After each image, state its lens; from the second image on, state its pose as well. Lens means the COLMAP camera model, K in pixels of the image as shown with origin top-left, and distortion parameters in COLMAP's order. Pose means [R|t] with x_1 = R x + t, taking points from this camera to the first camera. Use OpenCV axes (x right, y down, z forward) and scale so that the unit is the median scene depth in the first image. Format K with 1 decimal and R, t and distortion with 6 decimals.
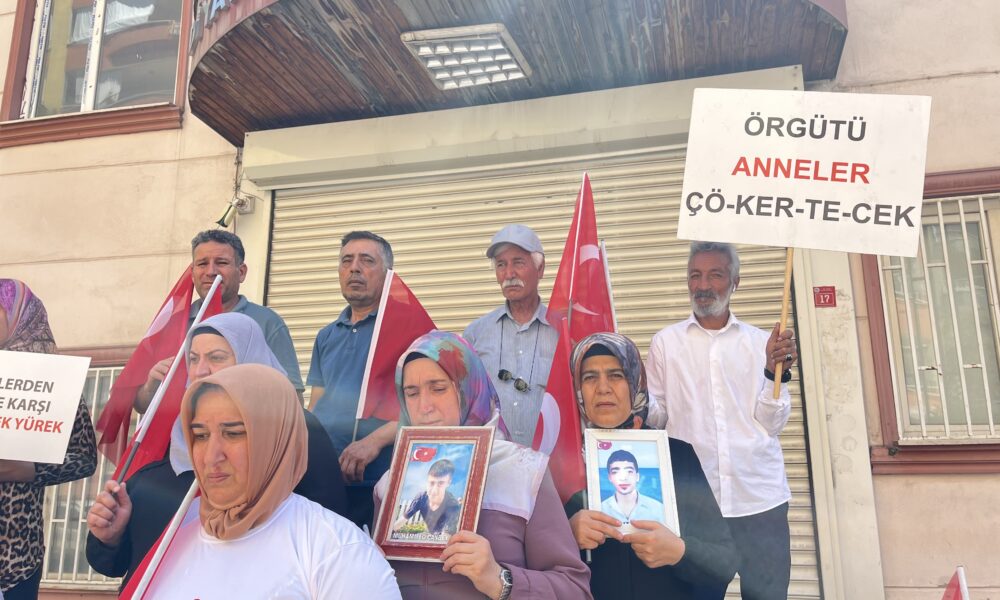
lens RADIAL K [[814.6, 0, 500.2], [0, 814.6, 294.3], [0, 0, 1]] dist [0.030558, -0.046165]
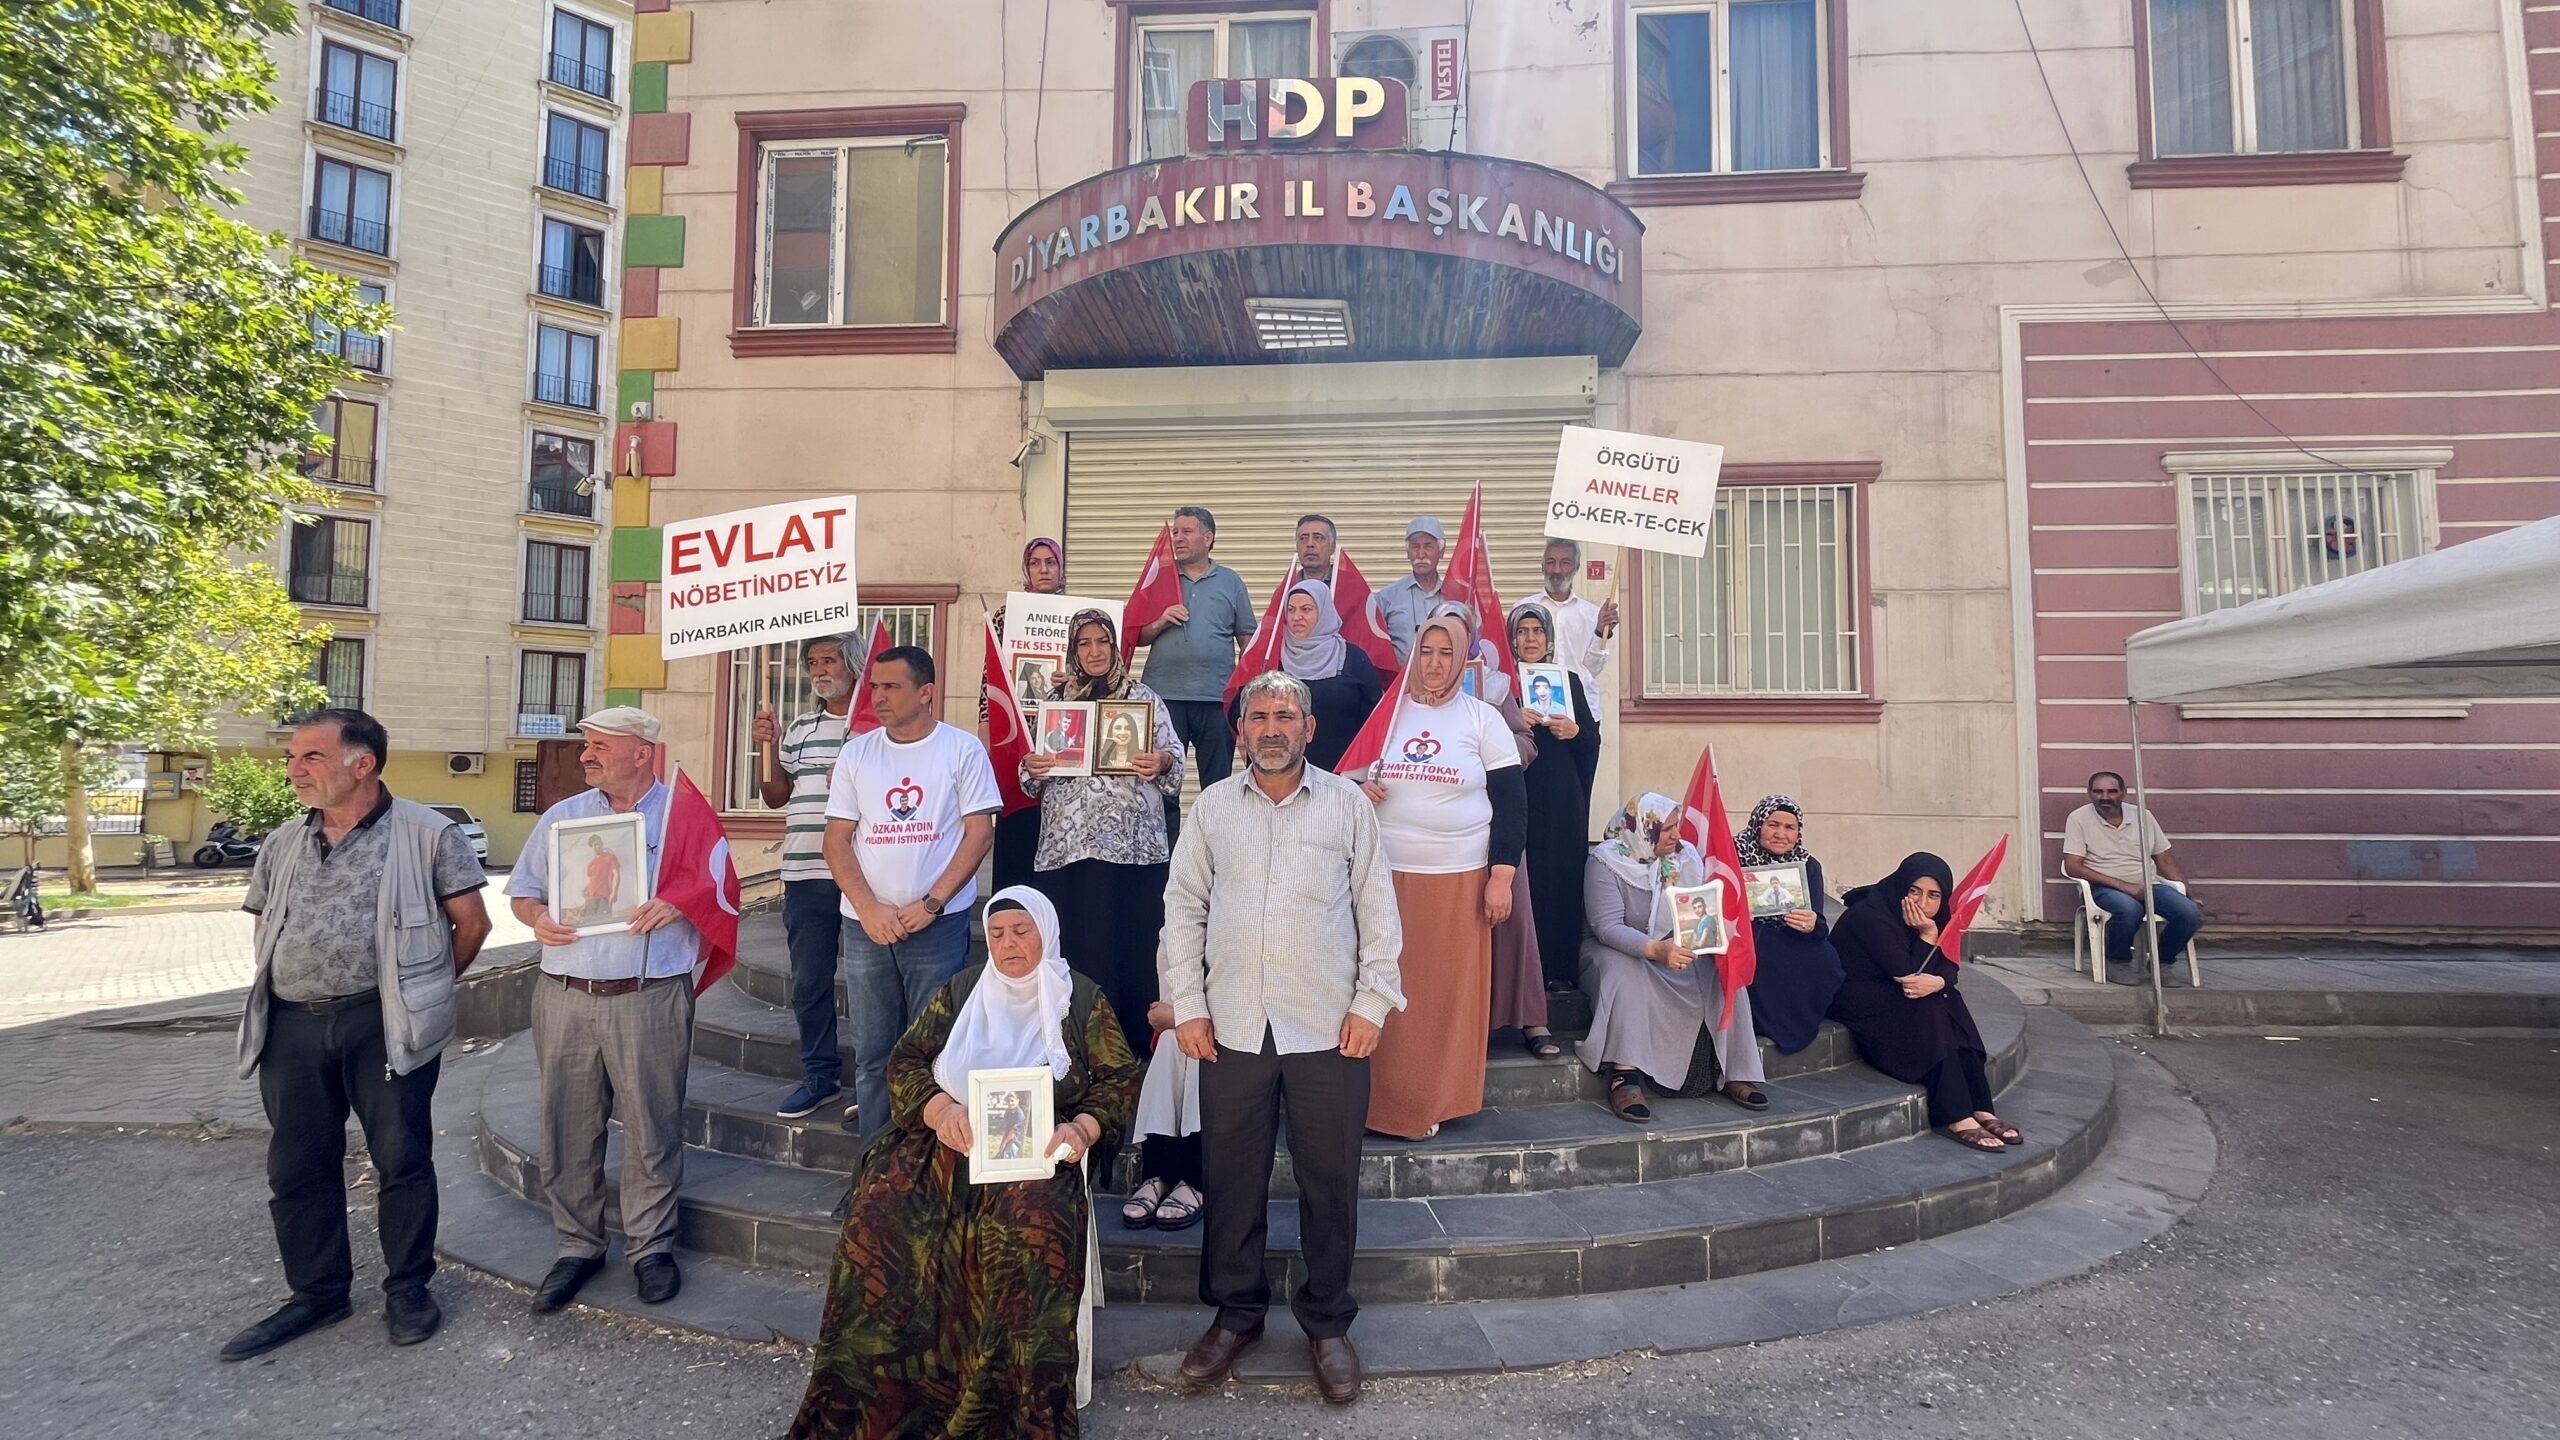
lens RADIAL K [[1015.3, 0, 1286.4], [0, 1015.3, 721.0], [0, 0, 1]] dist [-0.004477, 0.001121]
pose [[0.986539, 0.021462, 0.162114, -0.486329], [-0.051098, 0.982168, 0.180930, -0.047039], [-0.155340, -0.186778, 0.970043, -0.666353]]
